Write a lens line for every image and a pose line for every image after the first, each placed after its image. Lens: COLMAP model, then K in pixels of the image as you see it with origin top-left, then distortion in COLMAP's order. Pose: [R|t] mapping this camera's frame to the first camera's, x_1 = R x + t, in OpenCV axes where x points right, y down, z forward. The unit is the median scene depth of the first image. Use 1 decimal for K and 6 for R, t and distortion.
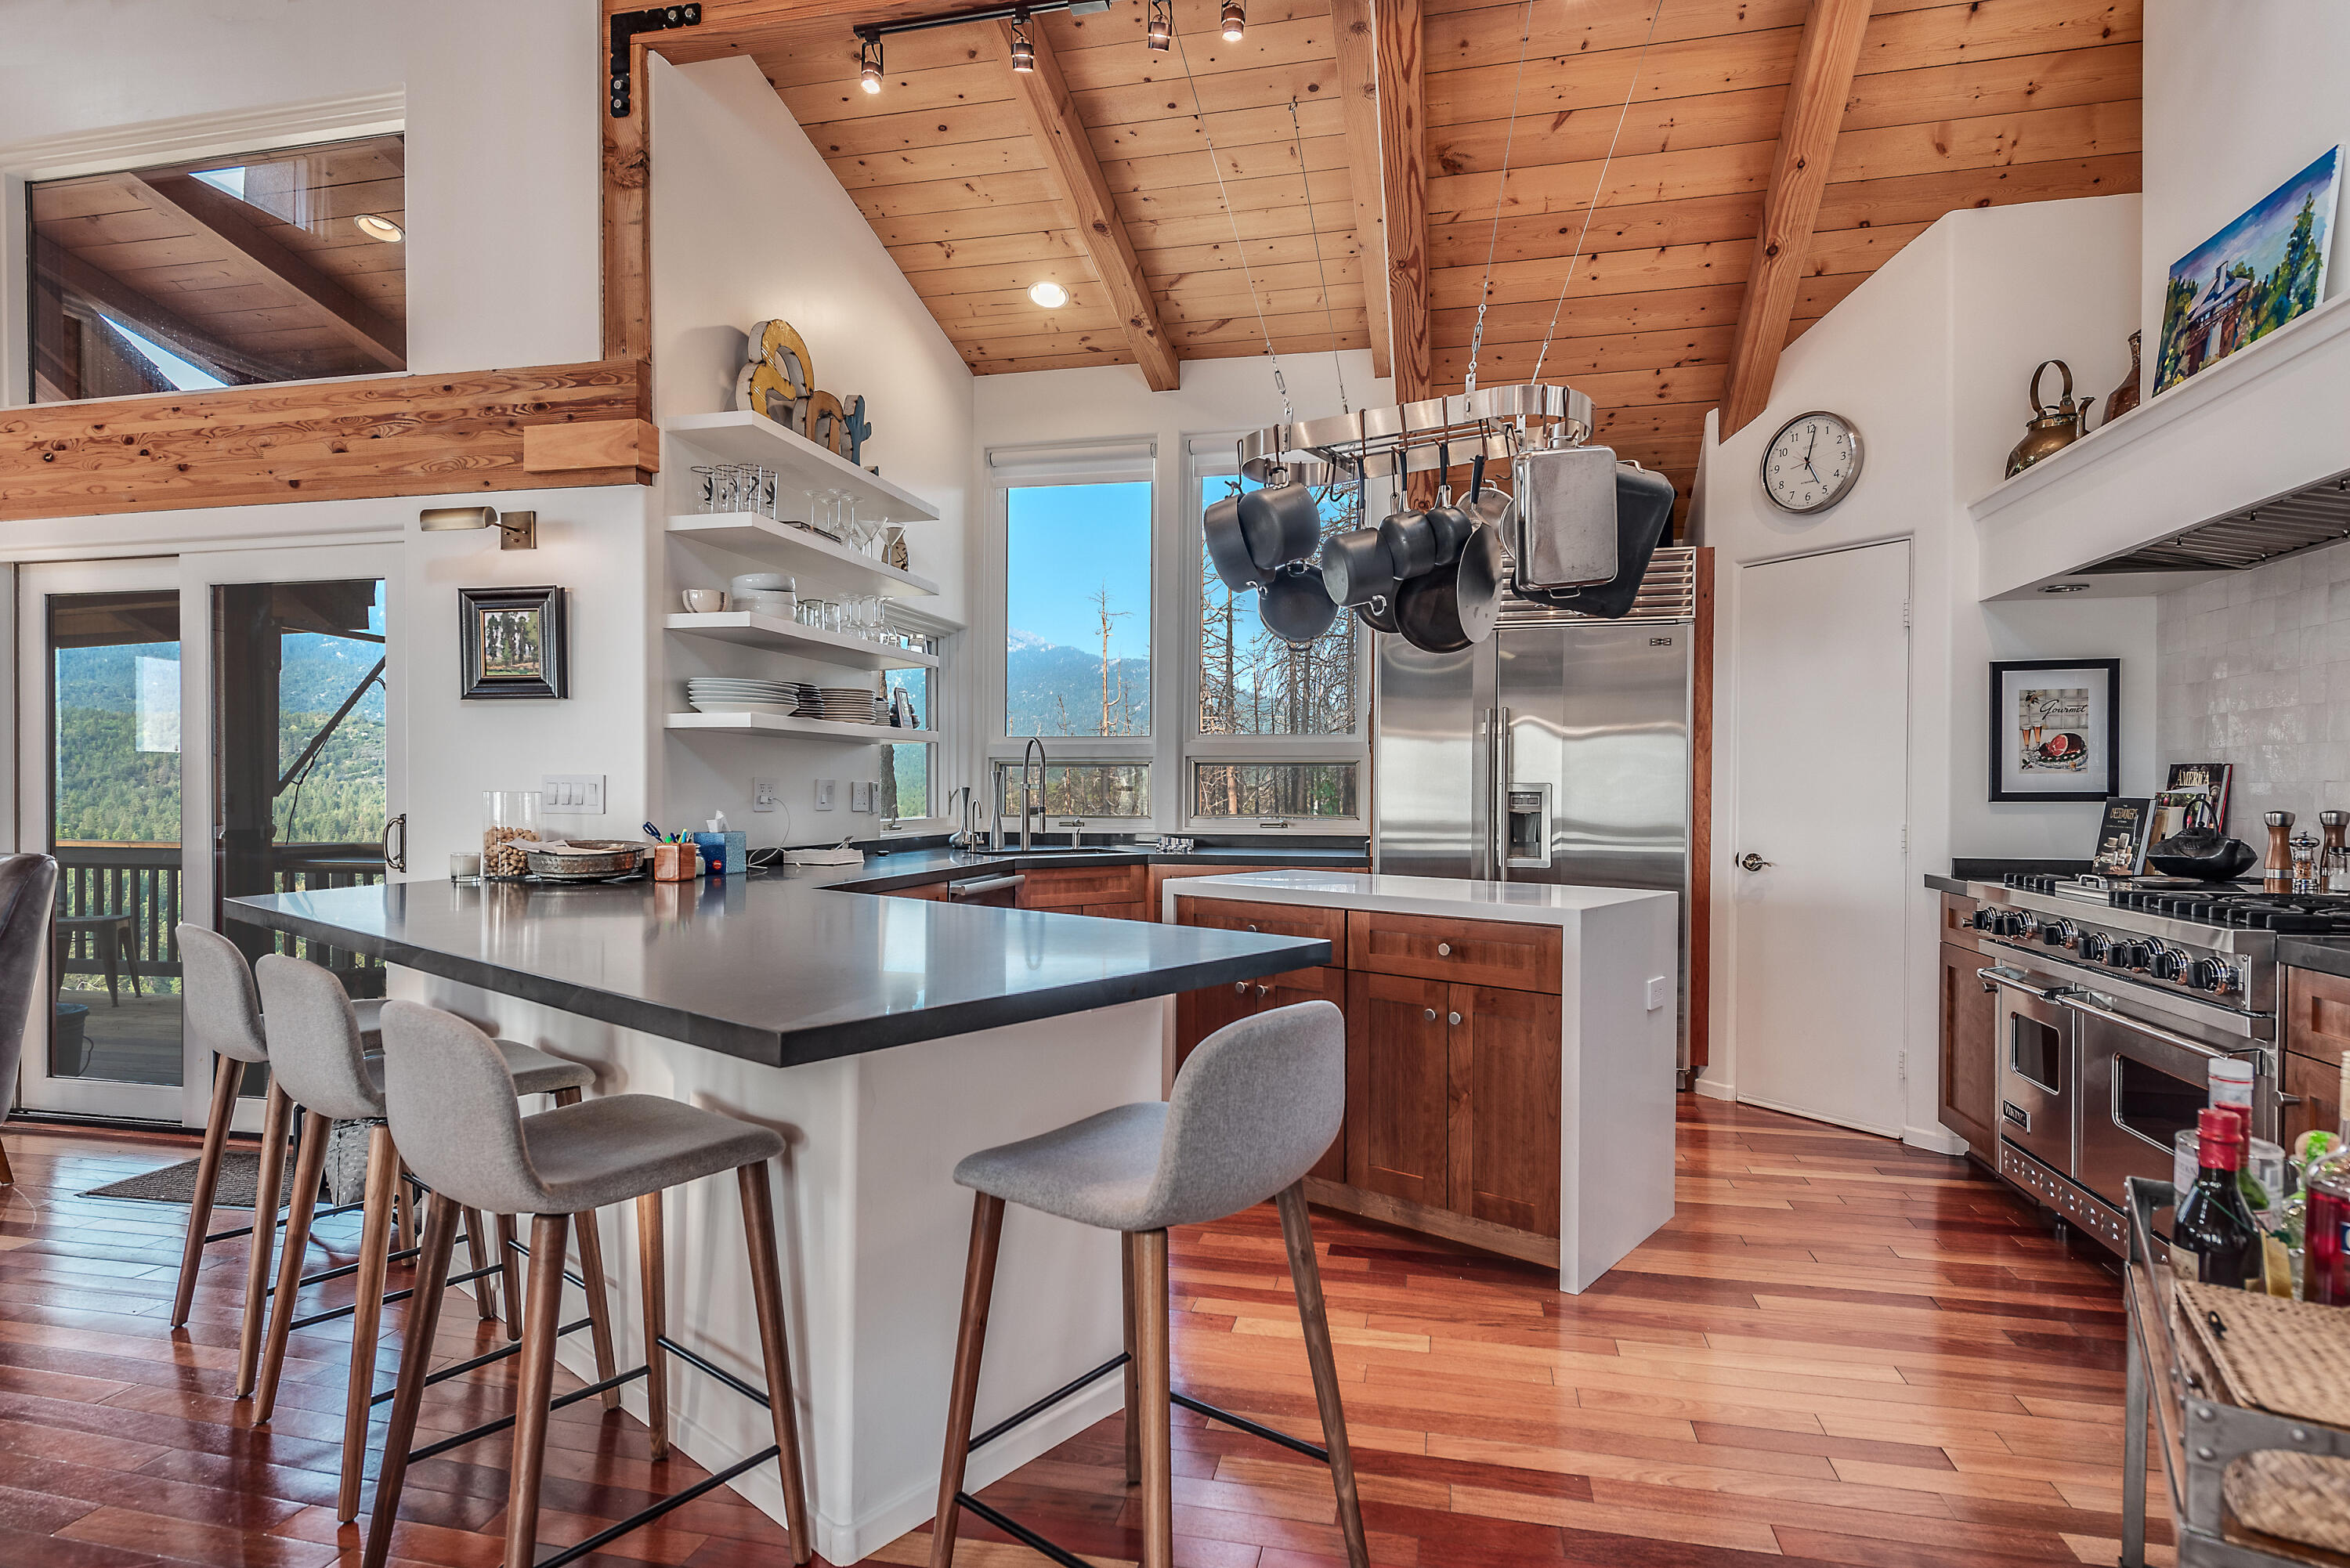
lens RADIAL K [[1245.4, 0, 1180.7], [0, 1245.4, 806.7], [0, 0, 1]] dist [0.009648, -0.001042]
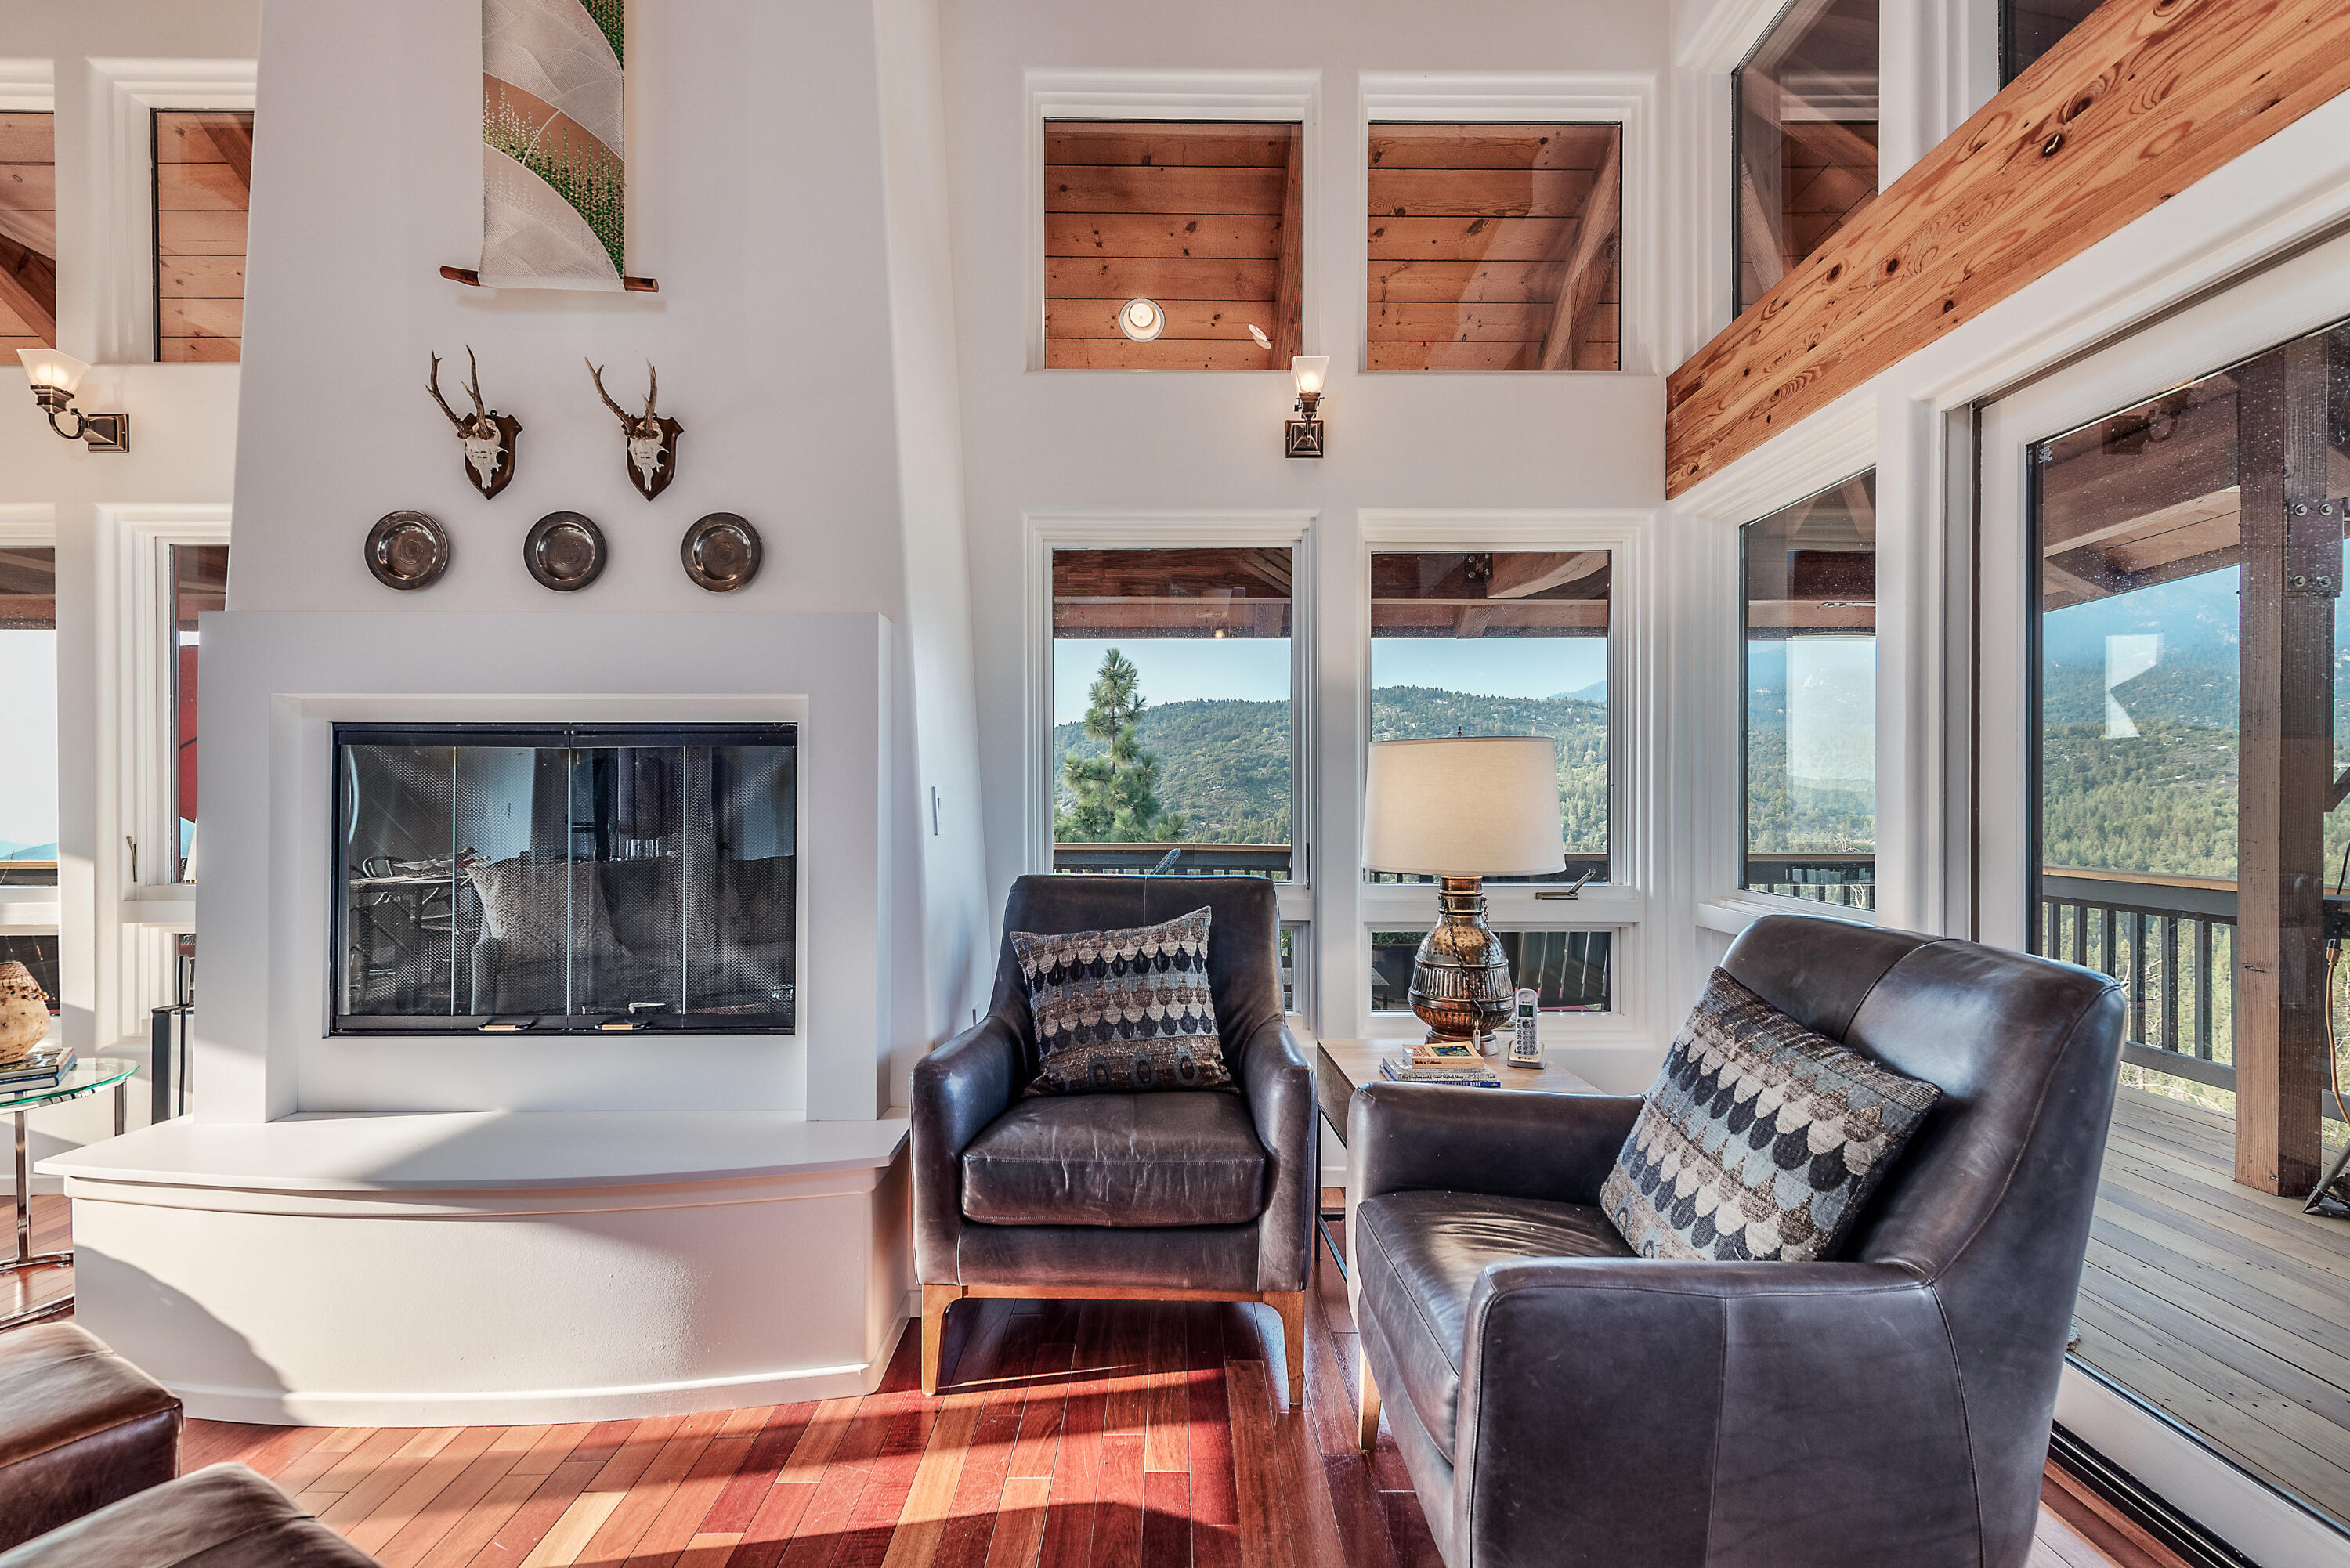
lens RADIAL K [[1055.7, 0, 1184.0], [0, 1055.7, 795.7], [0, 0, 1]] dist [0.001580, -0.000255]
pose [[0.240342, -0.003410, -0.970682, -0.573664], [-0.009101, 0.999942, -0.005766, -0.012499], [0.970646, 0.010220, 0.240297, 0.561733]]
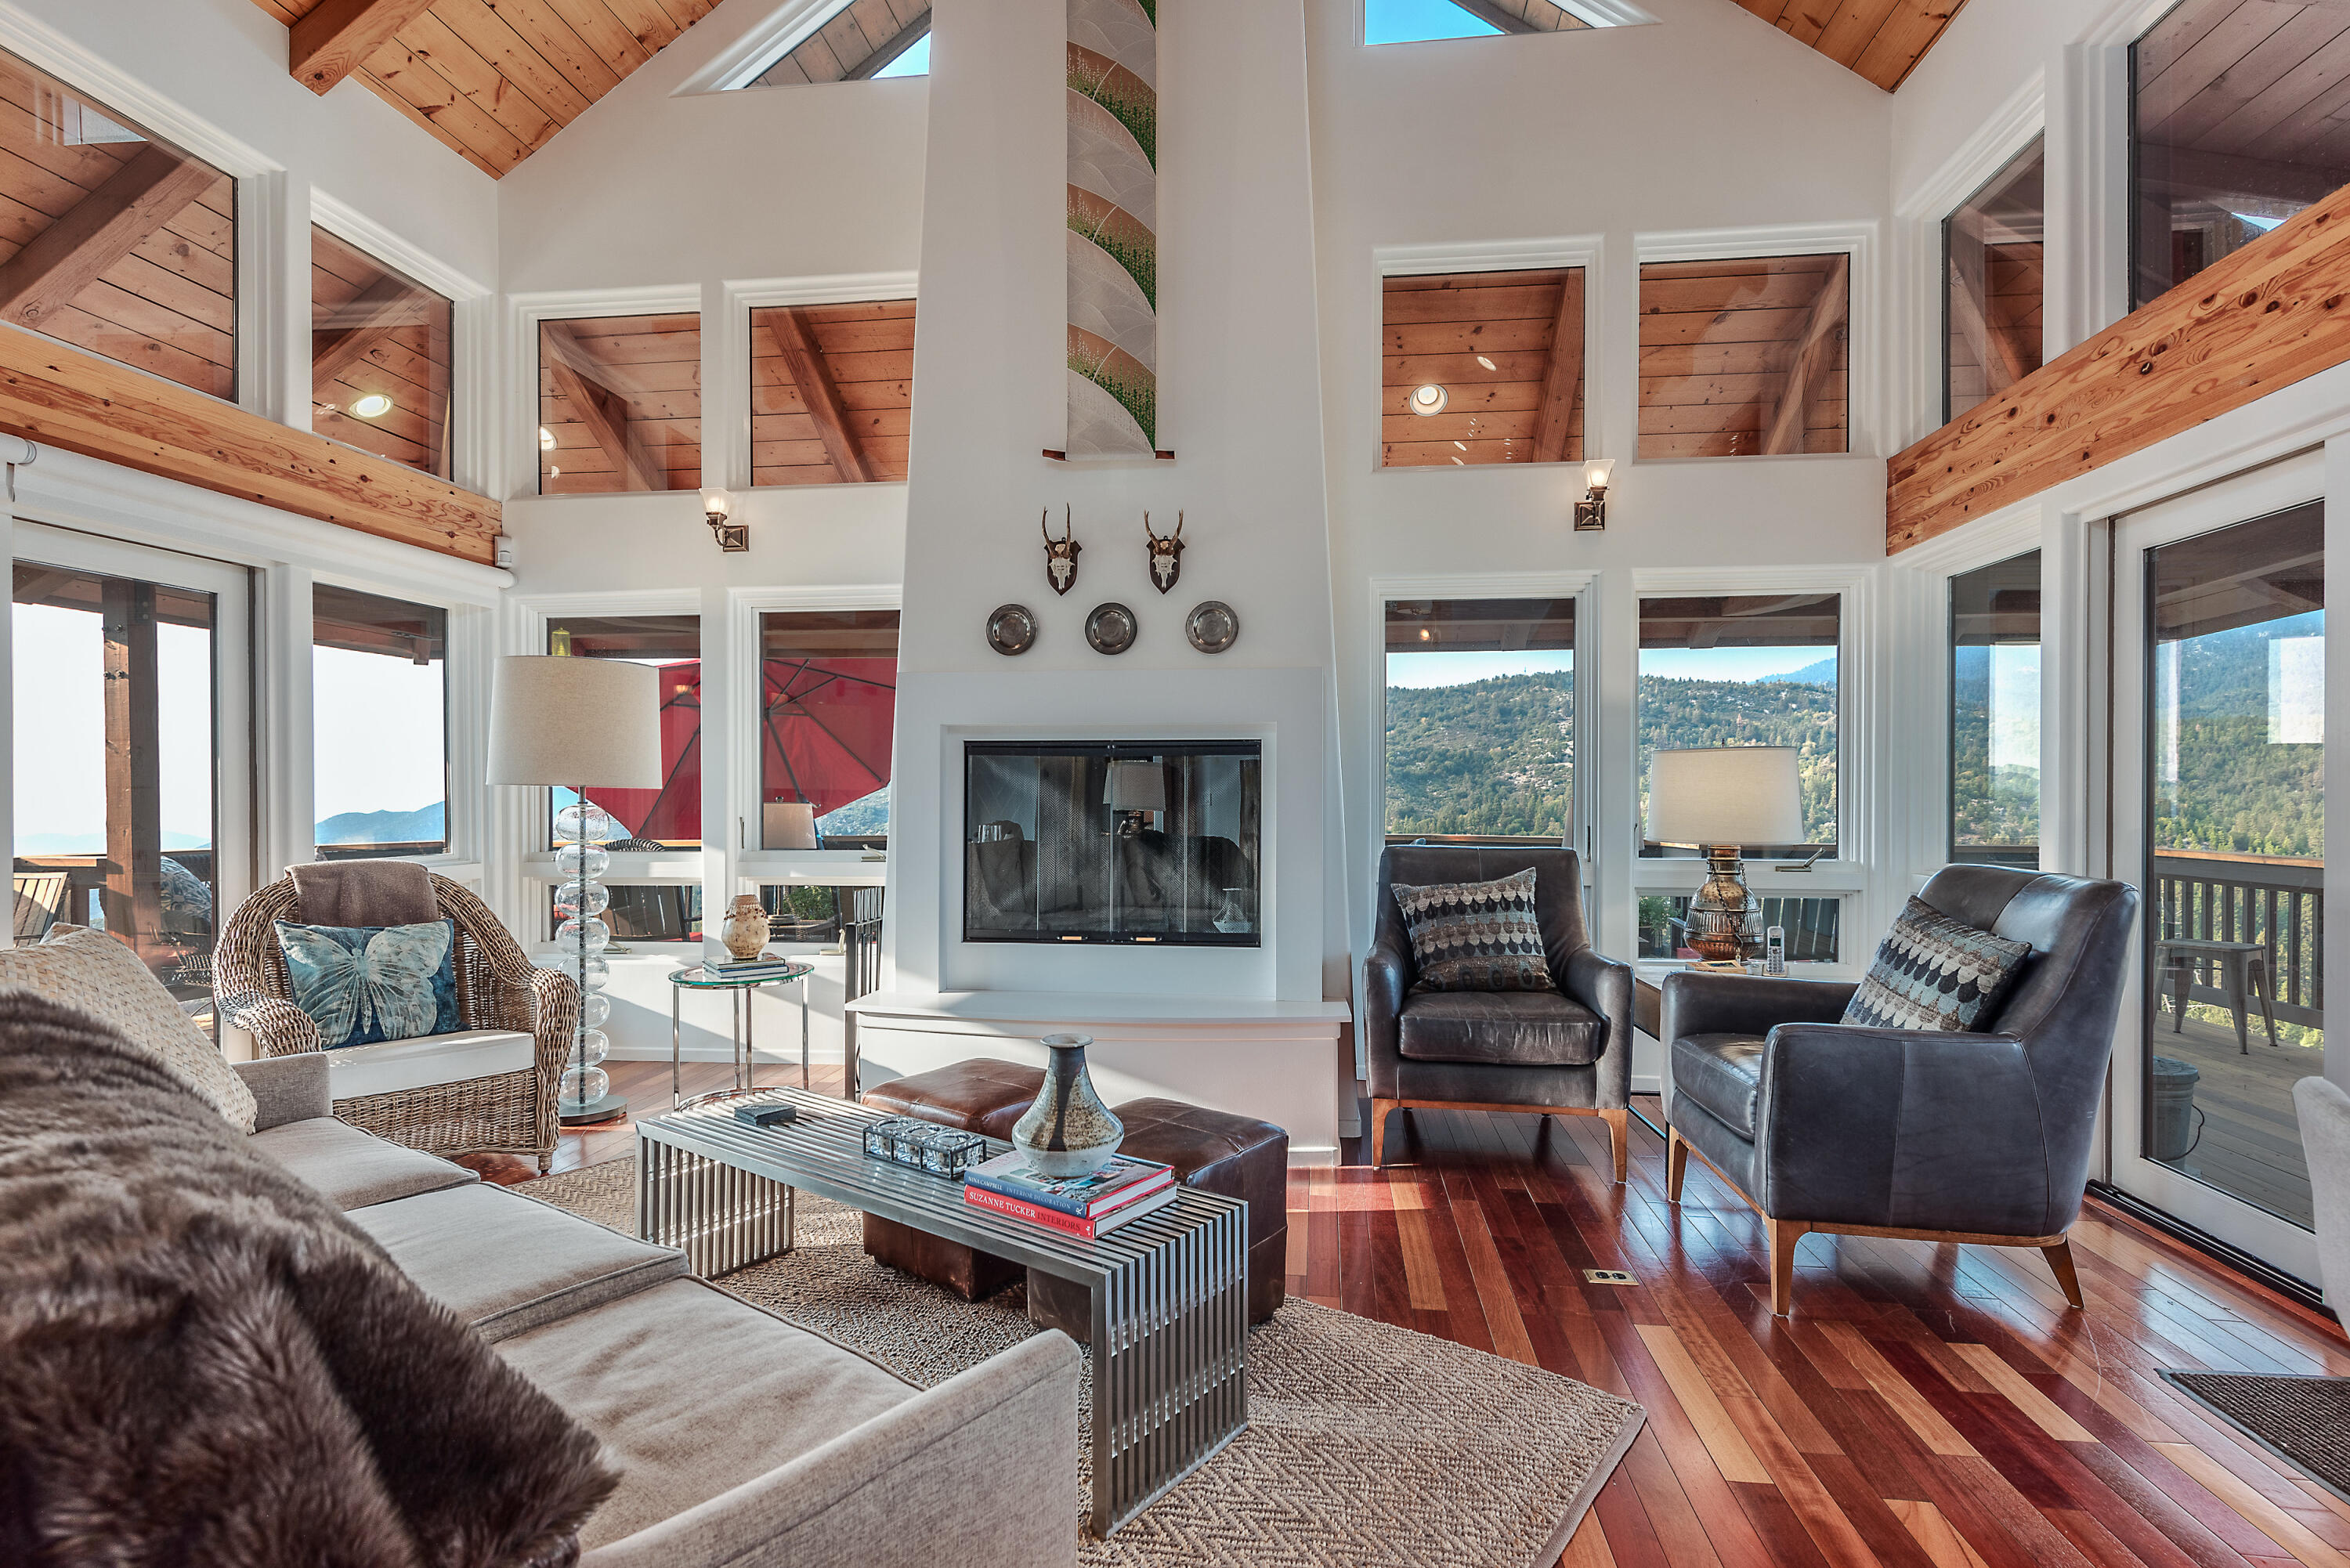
lens RADIAL K [[1159.7, 0, 1172.5], [0, 1159.7, 795.2], [0, 0, 1]] dist [-0.000565, -0.001034]
pose [[0.107973, -0.001310, -0.994153, -0.252040], [-0.011363, 0.999932, -0.002552, -0.004871], [0.994089, 0.011572, 0.107951, 0.324026]]
